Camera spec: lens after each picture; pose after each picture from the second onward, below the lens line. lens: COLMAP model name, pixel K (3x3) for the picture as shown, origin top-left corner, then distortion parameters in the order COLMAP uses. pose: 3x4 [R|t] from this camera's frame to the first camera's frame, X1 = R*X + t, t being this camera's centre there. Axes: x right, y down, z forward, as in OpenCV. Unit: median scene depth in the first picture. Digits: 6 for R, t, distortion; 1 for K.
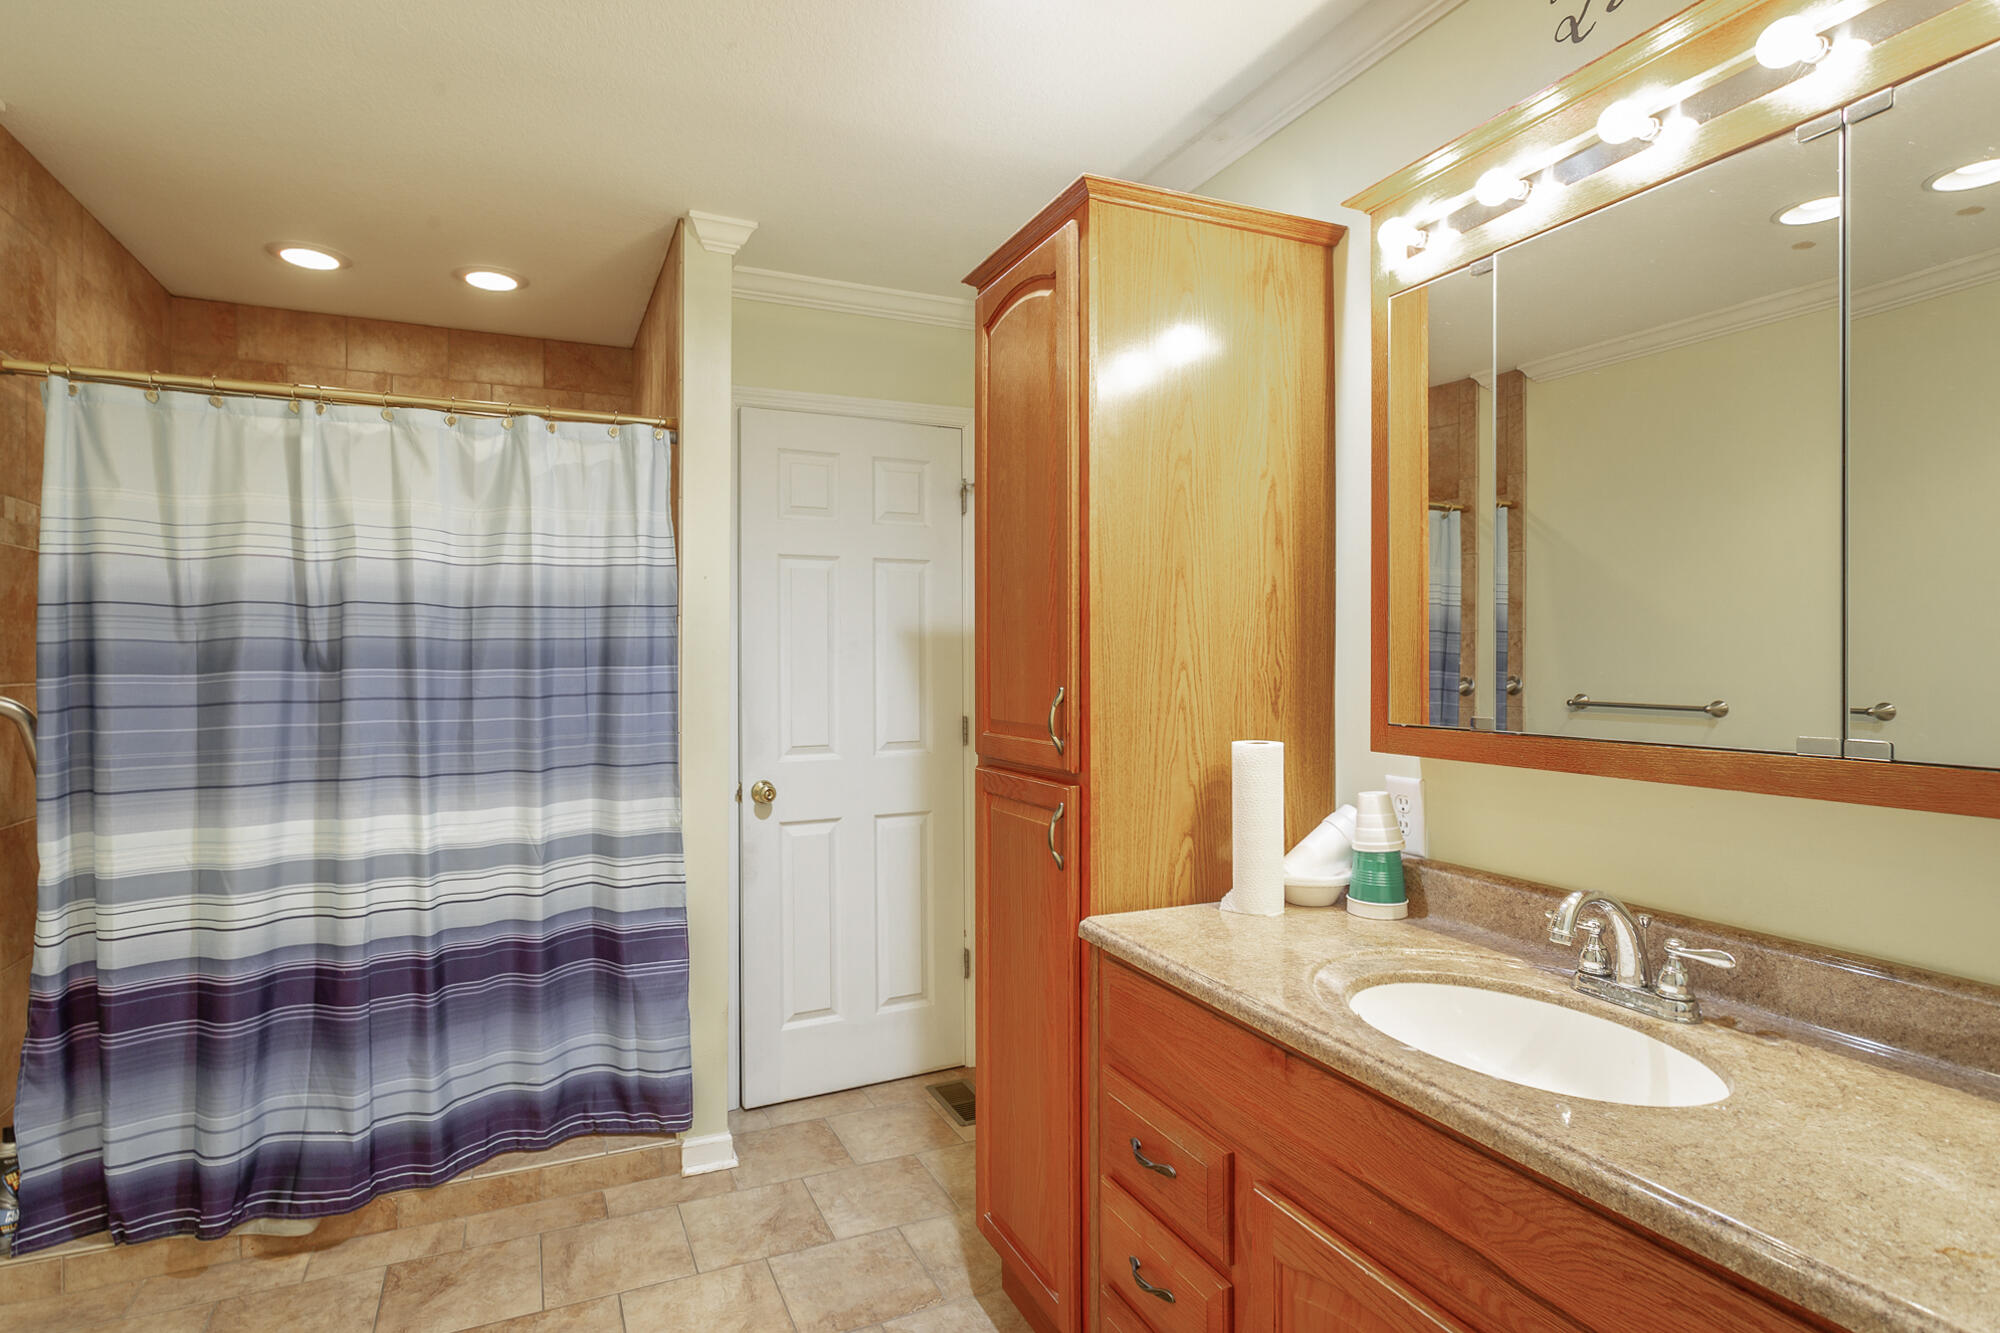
lens RADIAL K [[962.1, 0, 997.4], [0, 962.1, 666.5], [0, 0, 1]] dist [0.002862, -0.000654]
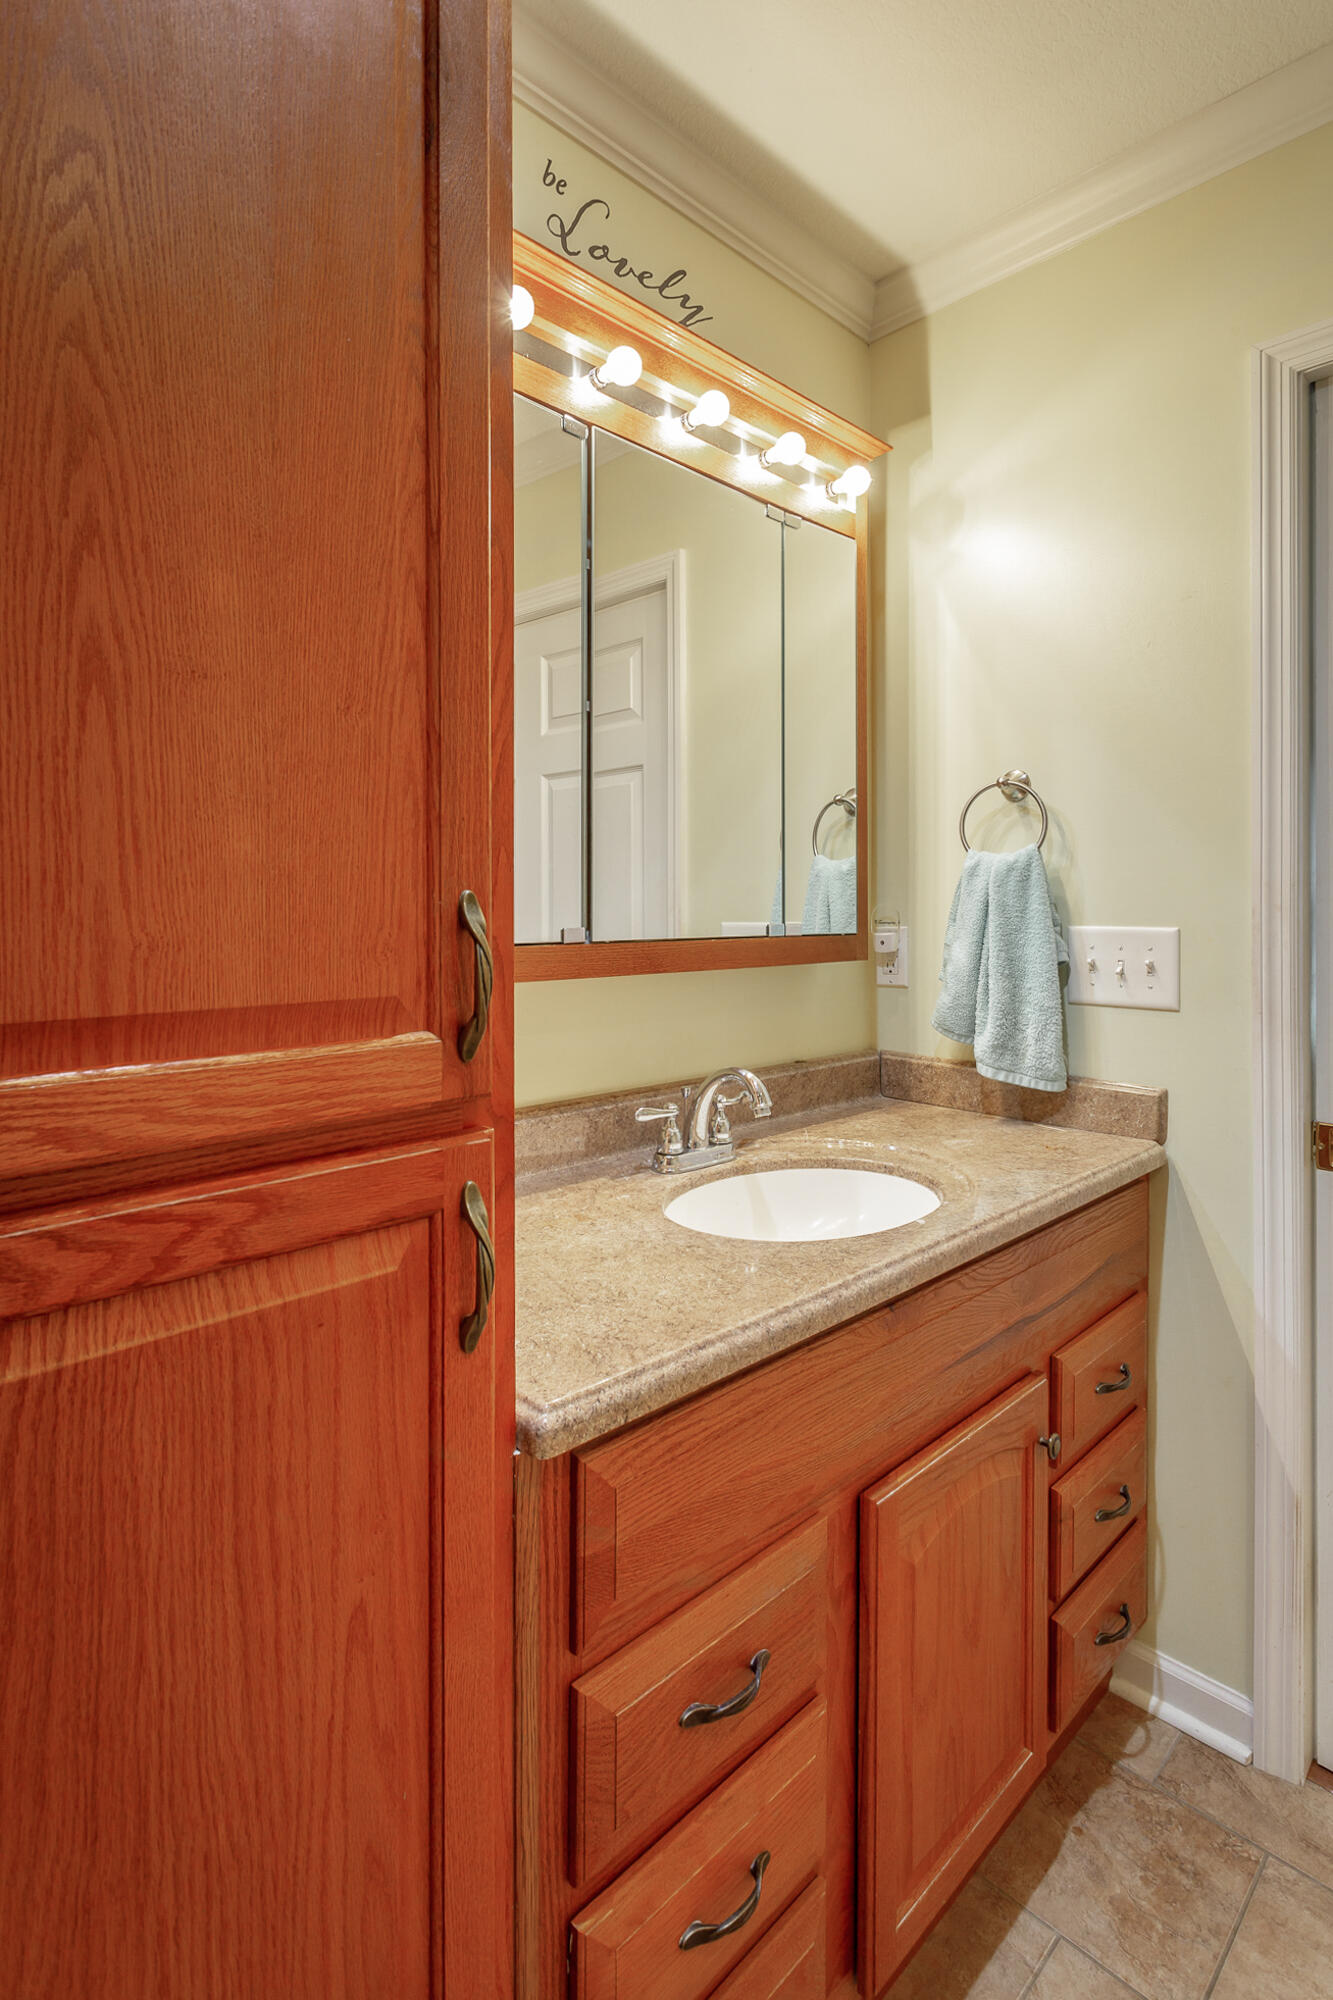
lens RADIAL K [[962.1, 0, 701.9], [0, 962.1, 899.7], [0, 0, 1]] dist [0.002862, -0.000654]
pose [[-0.303392, 0.000139, 0.952866, -0.457181], [0.006267, 0.999979, 0.001849, 0.028738], [-0.952845, 0.006533, -0.303386, 1.356711]]
